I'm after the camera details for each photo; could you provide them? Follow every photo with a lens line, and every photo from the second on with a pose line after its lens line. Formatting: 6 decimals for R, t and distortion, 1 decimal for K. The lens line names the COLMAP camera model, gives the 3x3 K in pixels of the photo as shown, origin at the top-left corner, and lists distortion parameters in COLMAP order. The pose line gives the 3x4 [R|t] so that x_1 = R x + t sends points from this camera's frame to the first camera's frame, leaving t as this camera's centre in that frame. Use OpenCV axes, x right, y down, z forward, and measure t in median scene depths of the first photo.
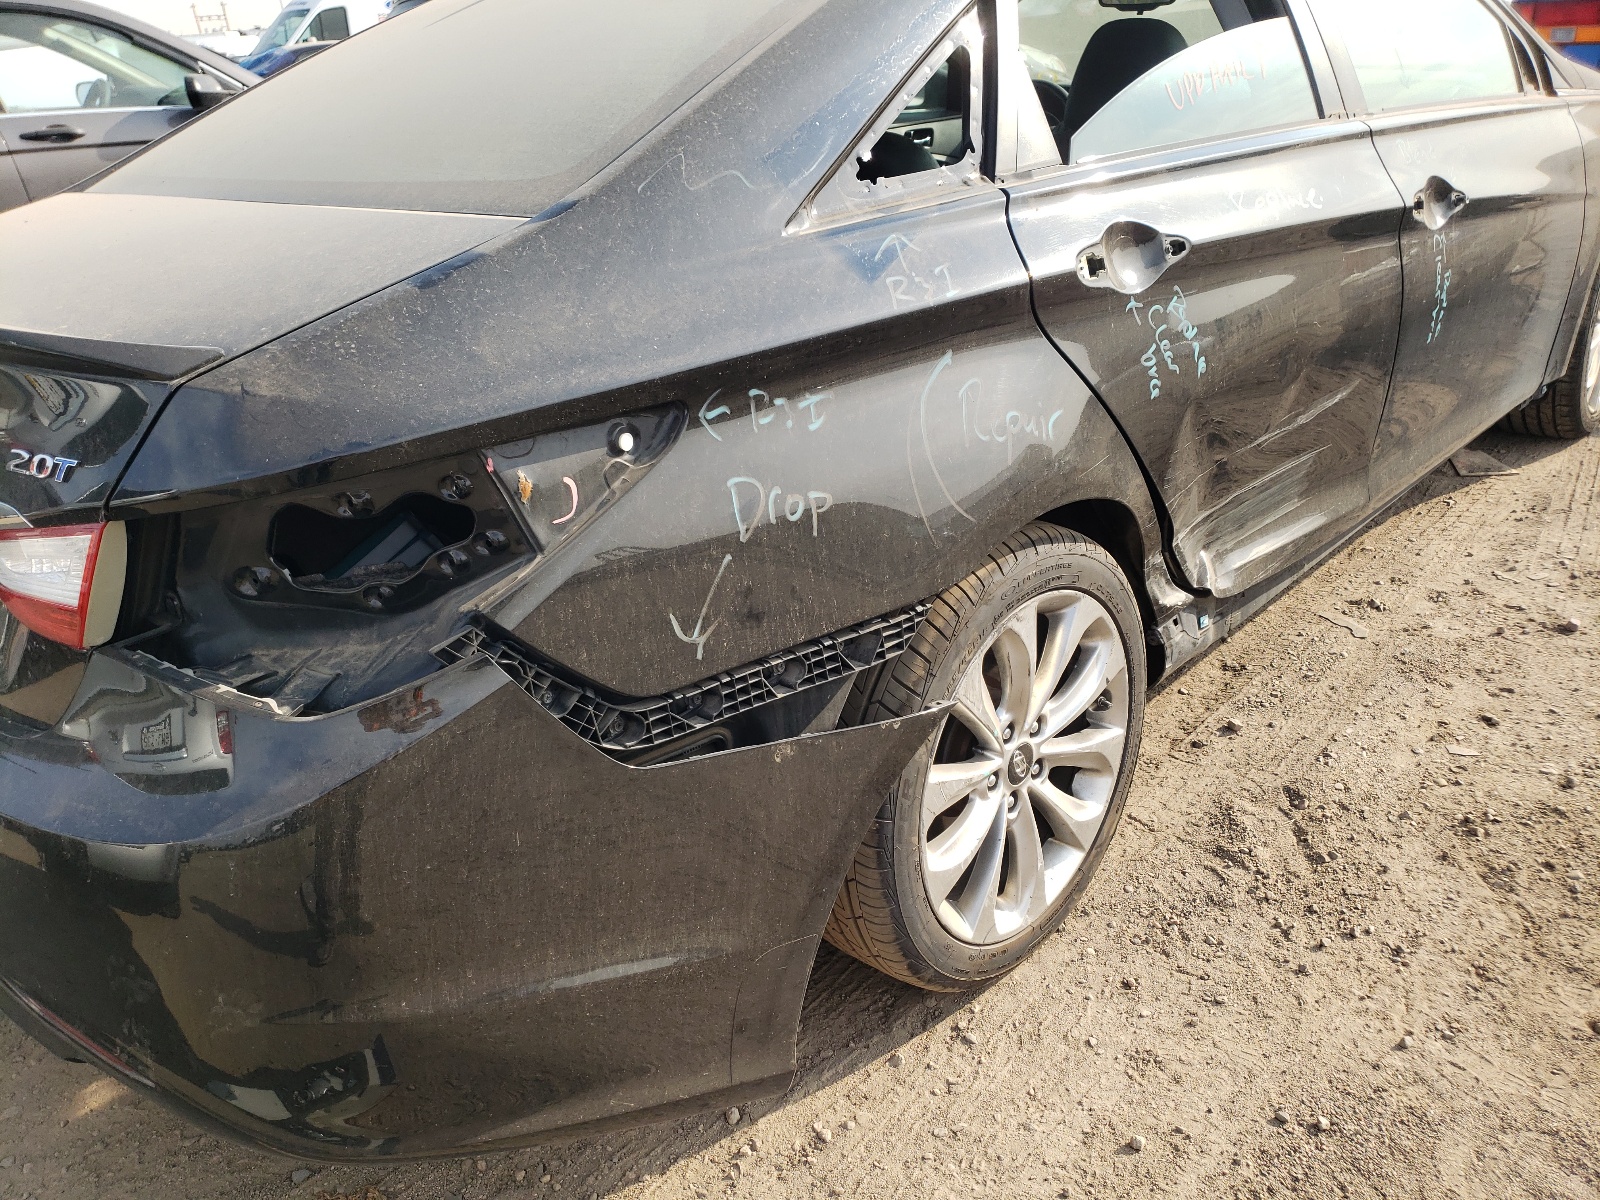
lens RADIAL K [[1214.6, 0, 806.7], [0, 1214.6, 614.4], [0, 0, 1]] dist [0.014184, 0.003882]
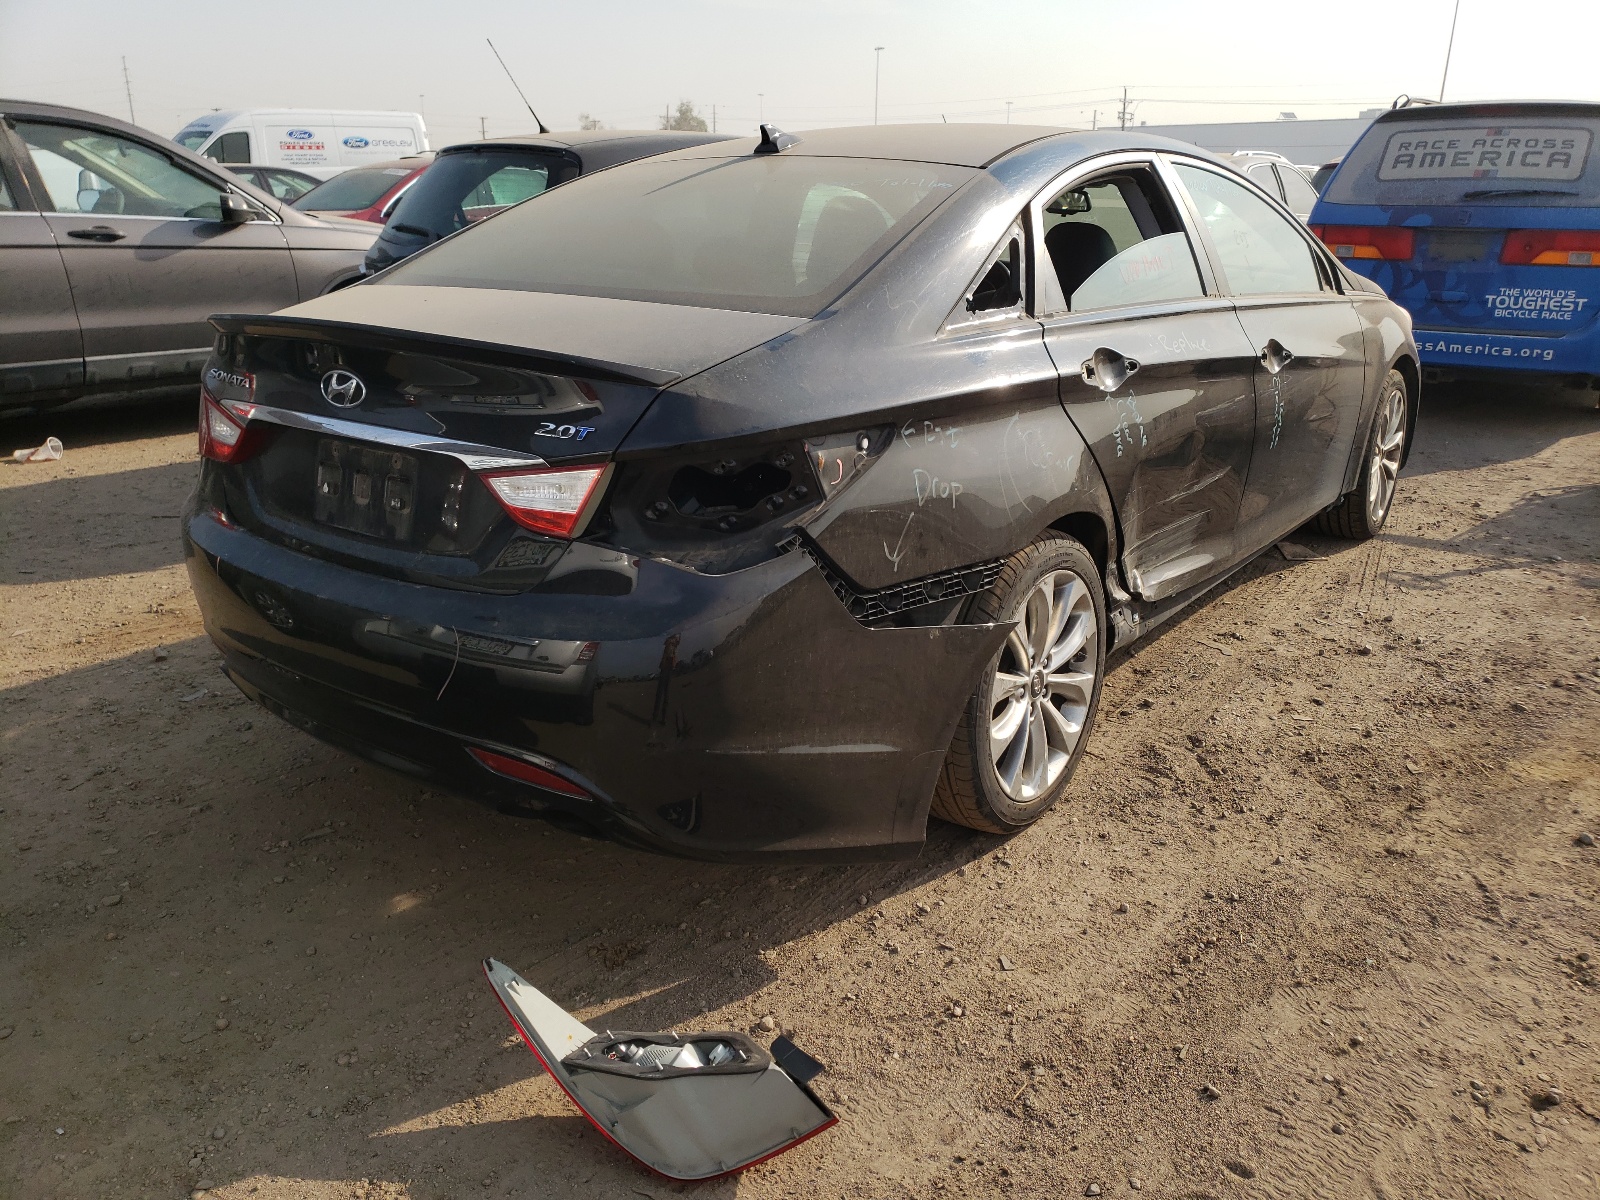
lens RADIAL K [[1214.6, 0, 796.5], [0, 1214.6, 595.7], [0, 0, 1]] dist [0.014184, 0.003882]
pose [[0.991826, 0.039905, 0.121194, -0.326701], [-0.024435, 0.991659, -0.126553, 0.219398], [-0.125233, 0.122558, 0.984528, -0.505344]]
